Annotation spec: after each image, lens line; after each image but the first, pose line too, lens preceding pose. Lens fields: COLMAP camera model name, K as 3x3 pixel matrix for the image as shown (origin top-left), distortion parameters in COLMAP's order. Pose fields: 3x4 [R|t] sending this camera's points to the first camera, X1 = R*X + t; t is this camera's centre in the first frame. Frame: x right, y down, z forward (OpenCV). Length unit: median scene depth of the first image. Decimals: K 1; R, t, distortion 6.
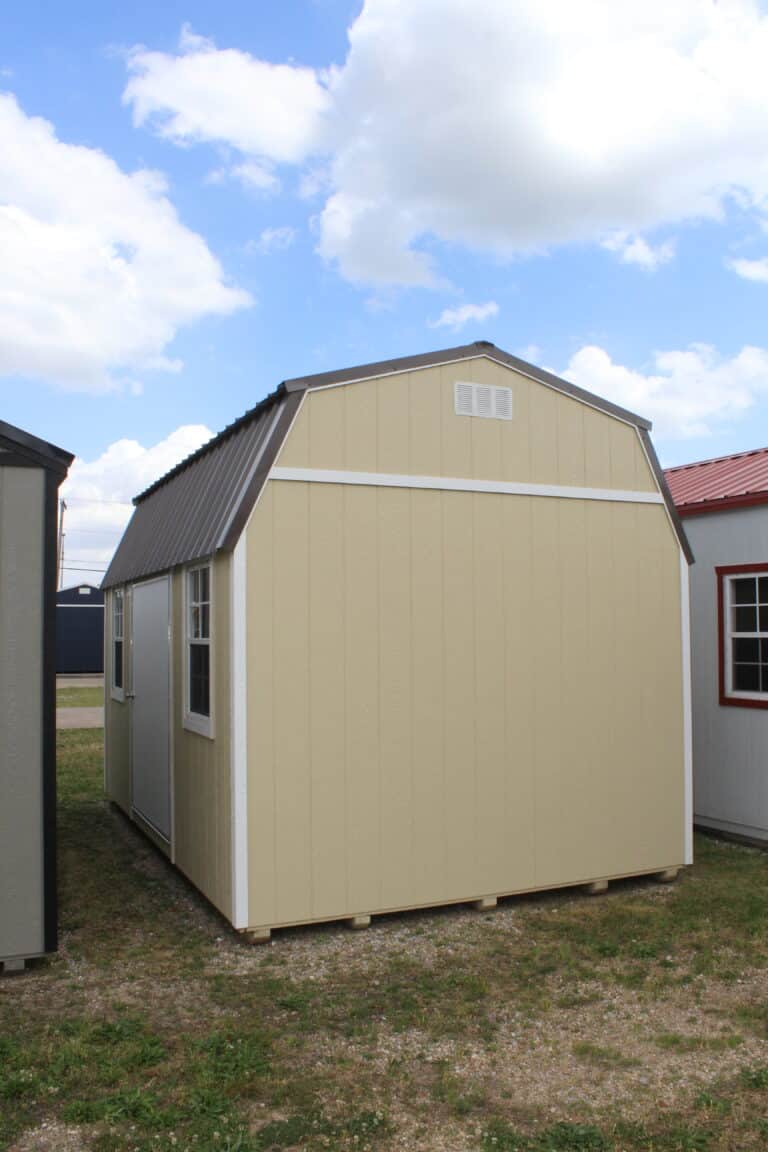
lens RADIAL K [[959.6, 0, 384.0], [0, 959.6, 576.0], [0, 0, 1]] dist [-0.153921, 0.139916]
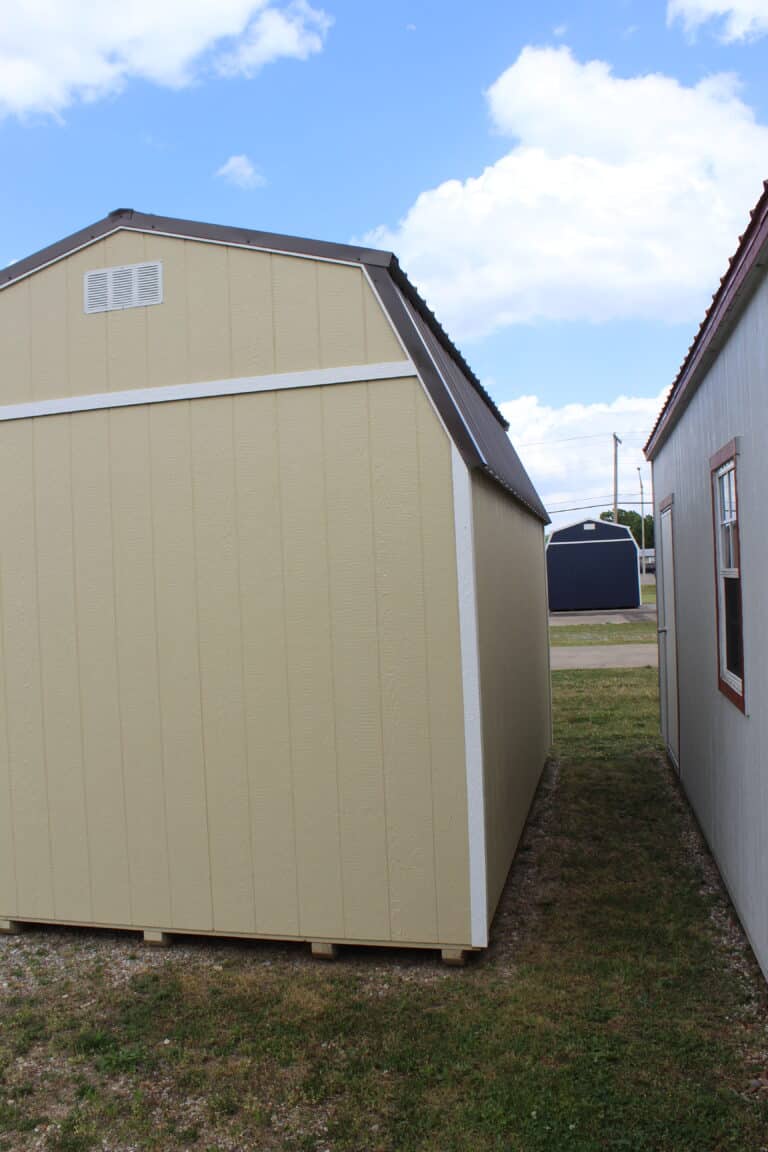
lens RADIAL K [[944.5, 0, 384.0], [0, 944.5, 560.6], [0, 0, 1]] dist [-0.093086, 0.010750]
pose [[0.776556, -0.041903, -0.628654, 0.676253], [0.076573, 0.996666, 0.028155, 0.028382], [0.625378, -0.070002, 0.777176, 0.495246]]
